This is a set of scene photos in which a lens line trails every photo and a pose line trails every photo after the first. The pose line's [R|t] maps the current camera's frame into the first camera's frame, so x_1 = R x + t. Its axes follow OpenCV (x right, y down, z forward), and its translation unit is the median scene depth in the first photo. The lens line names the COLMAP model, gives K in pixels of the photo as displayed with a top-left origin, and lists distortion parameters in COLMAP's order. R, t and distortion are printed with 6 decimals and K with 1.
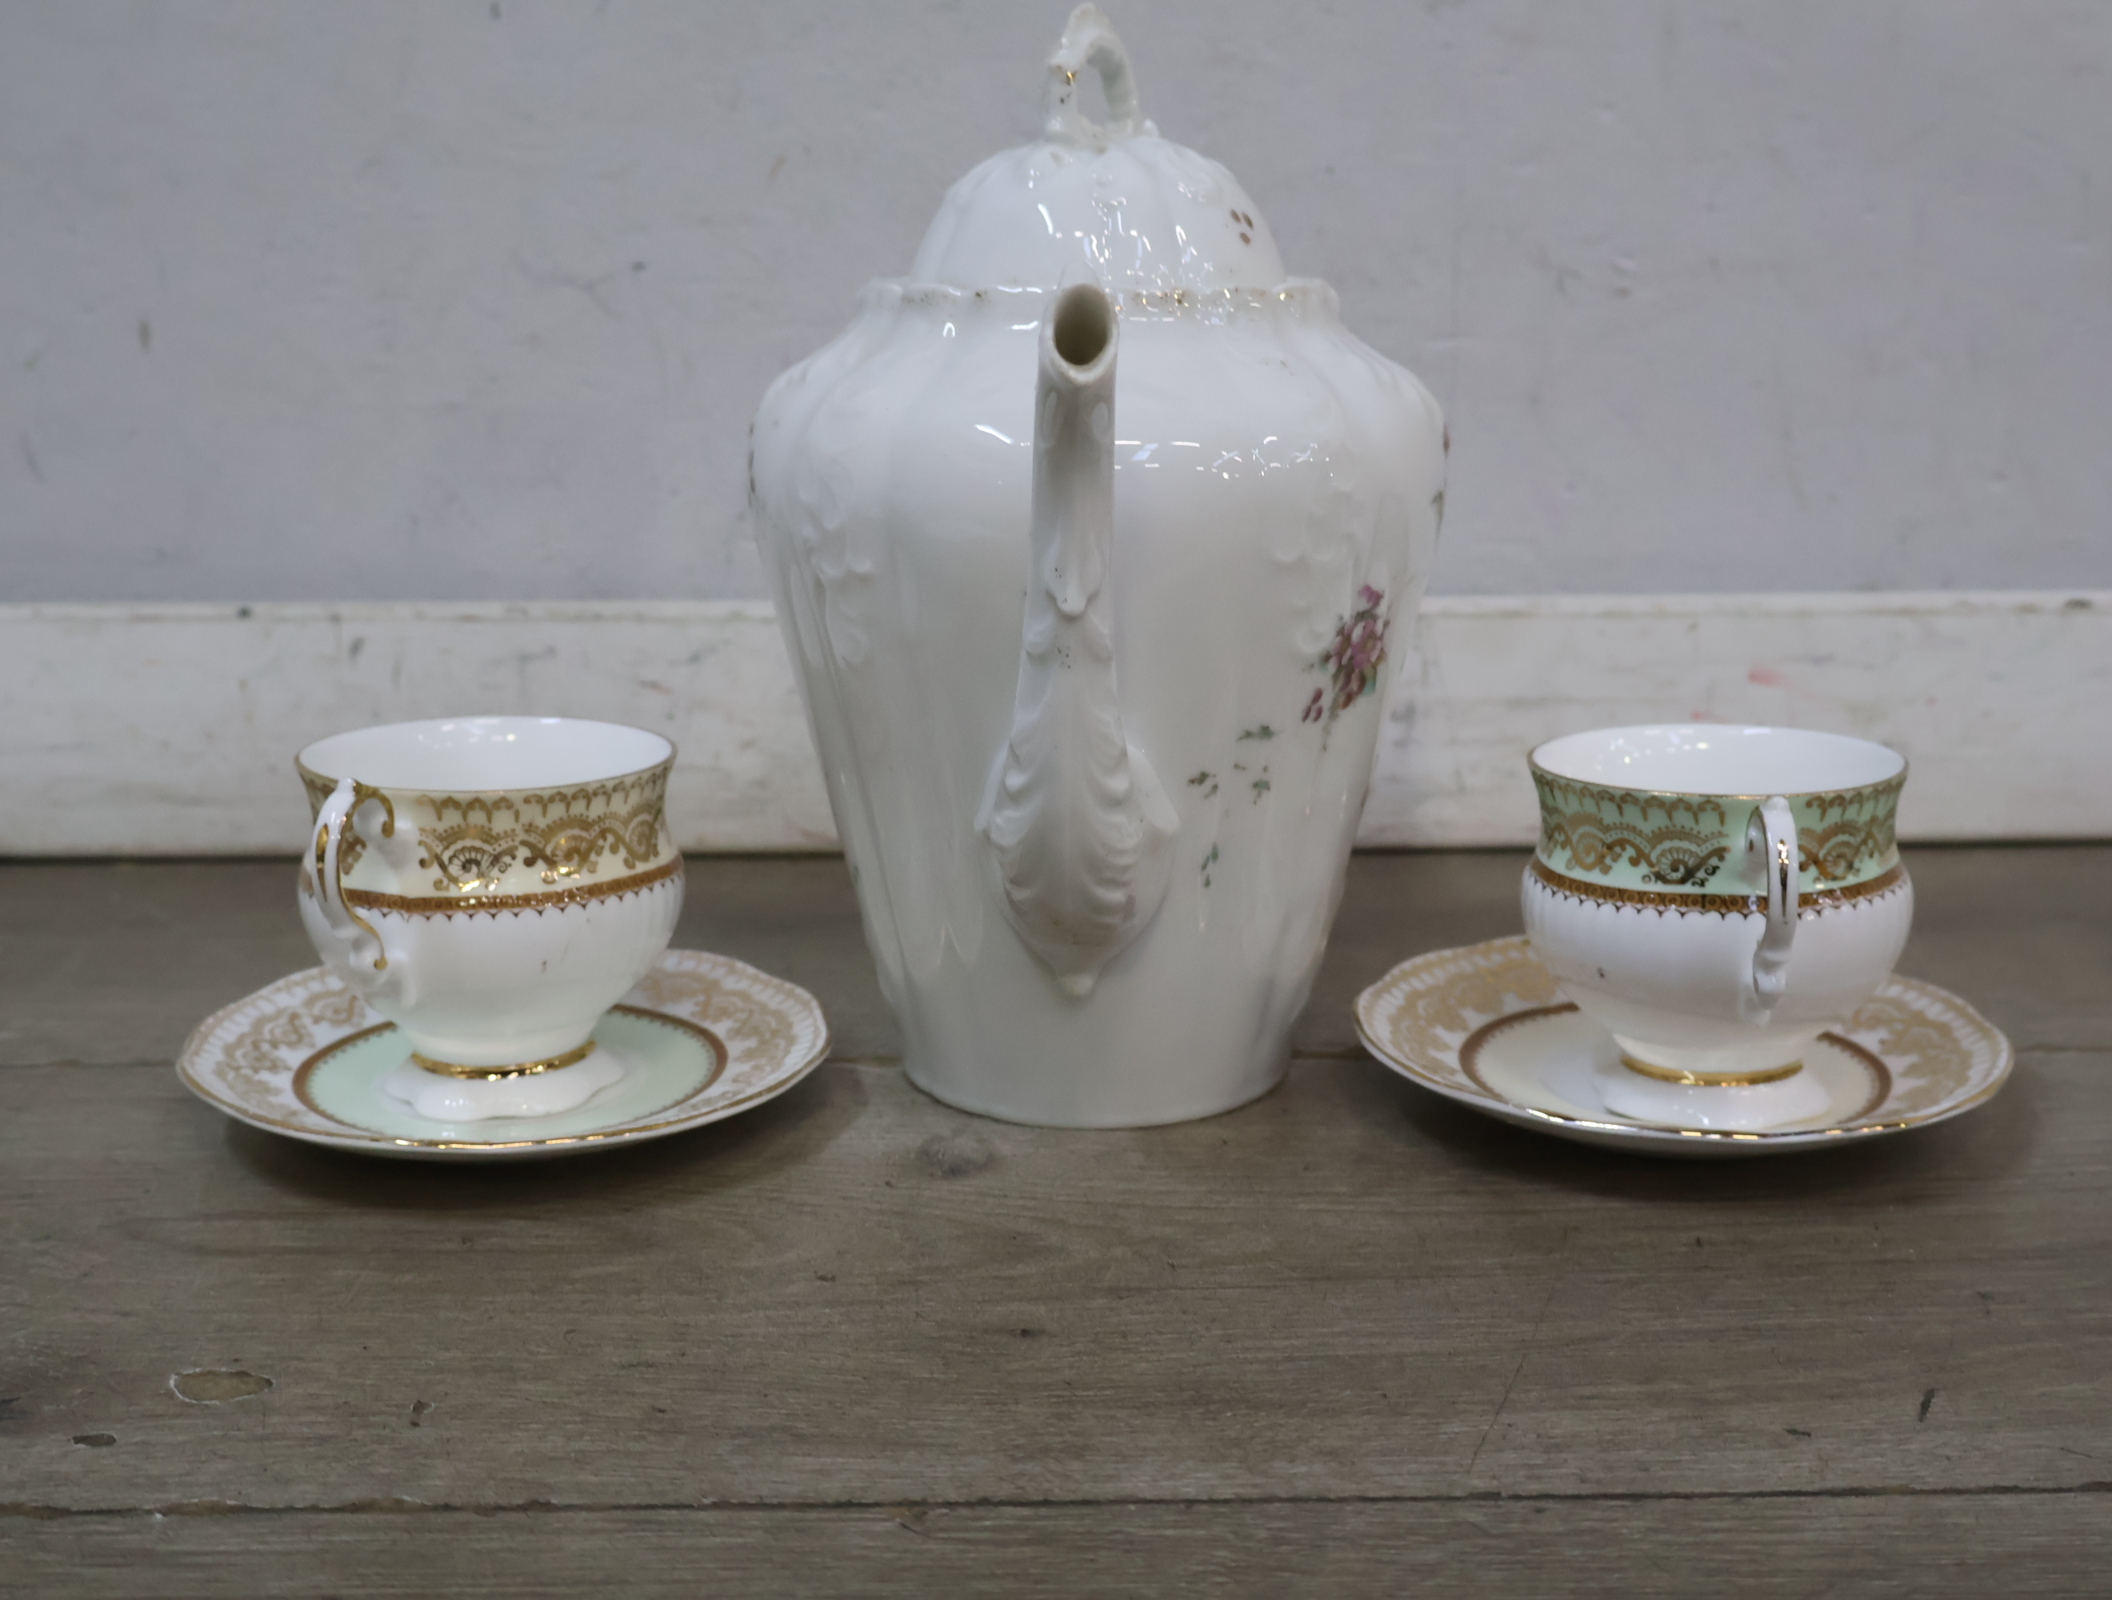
lens RADIAL K [[2695.4, 0, 1056.0], [0, 2695.4, 800.0], [0, 0, 1]] dist [0.006640, -0.001531]
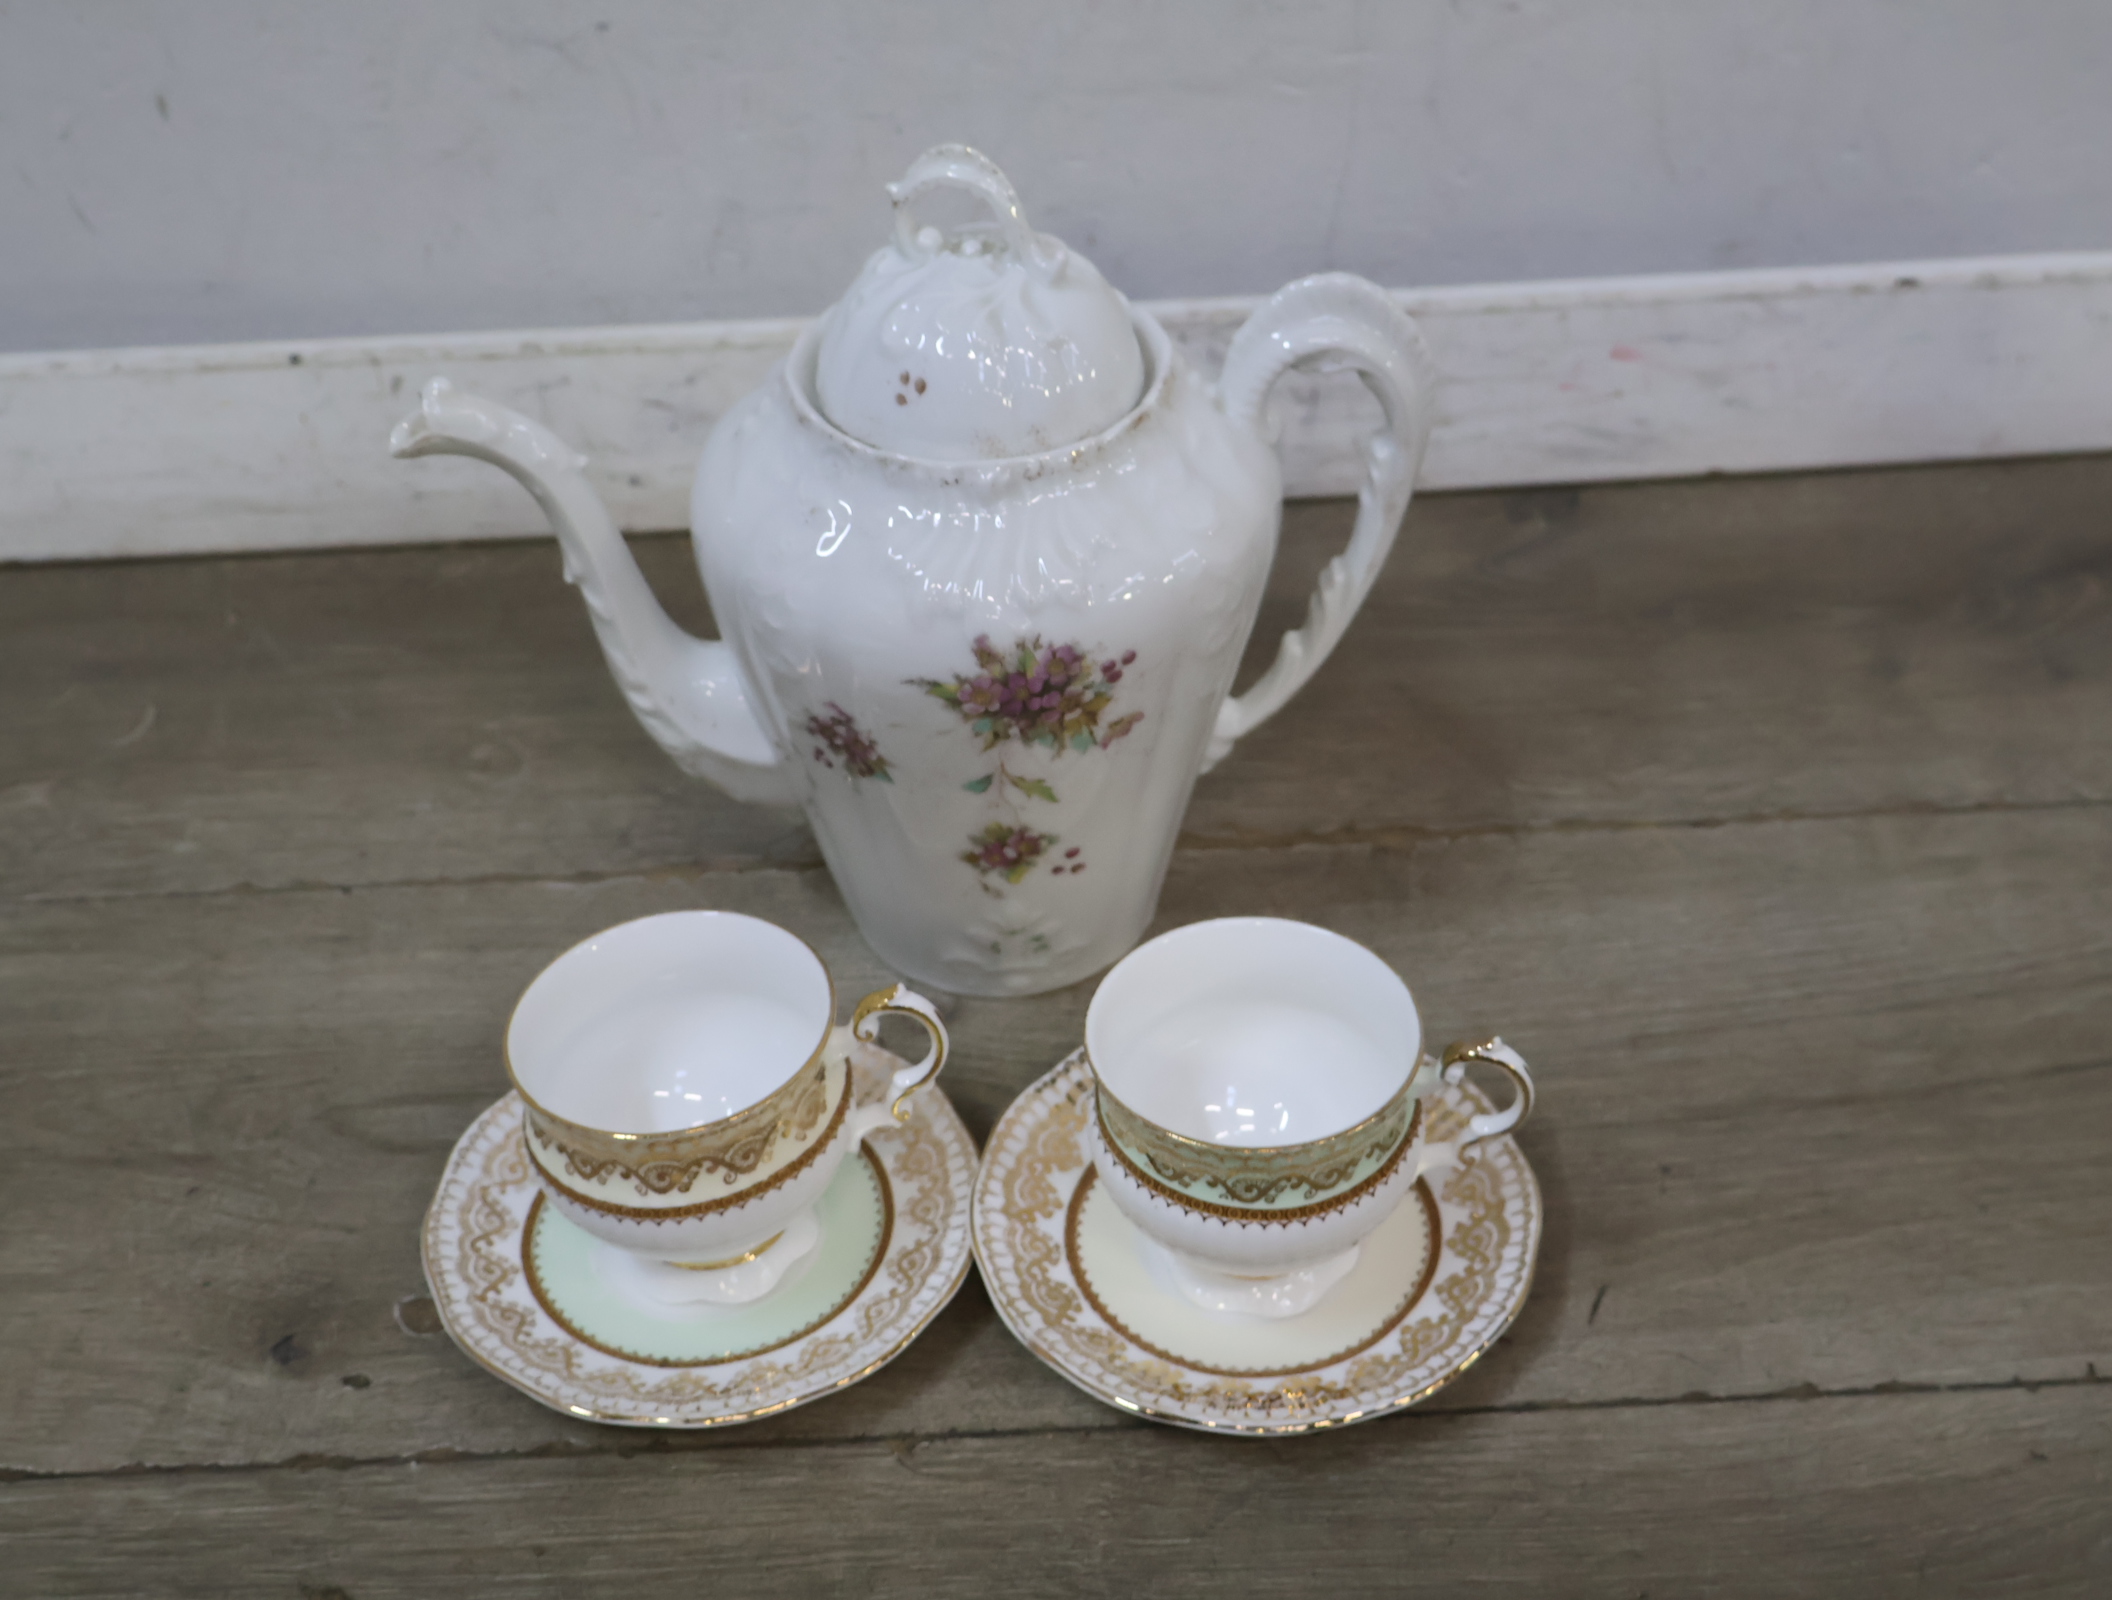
lens RADIAL K [[2708.9, 0, 1062.8], [0, 2708.9, 796.2], [0, 0, 1]] dist [0.012371, 0.010550]
pose [[0.999131, -0.035501, -0.021835, 0.072104], [0.041450, 0.901095, 0.431637, -0.636272], [0.004352, -0.432167, 0.901783, -0.194536]]
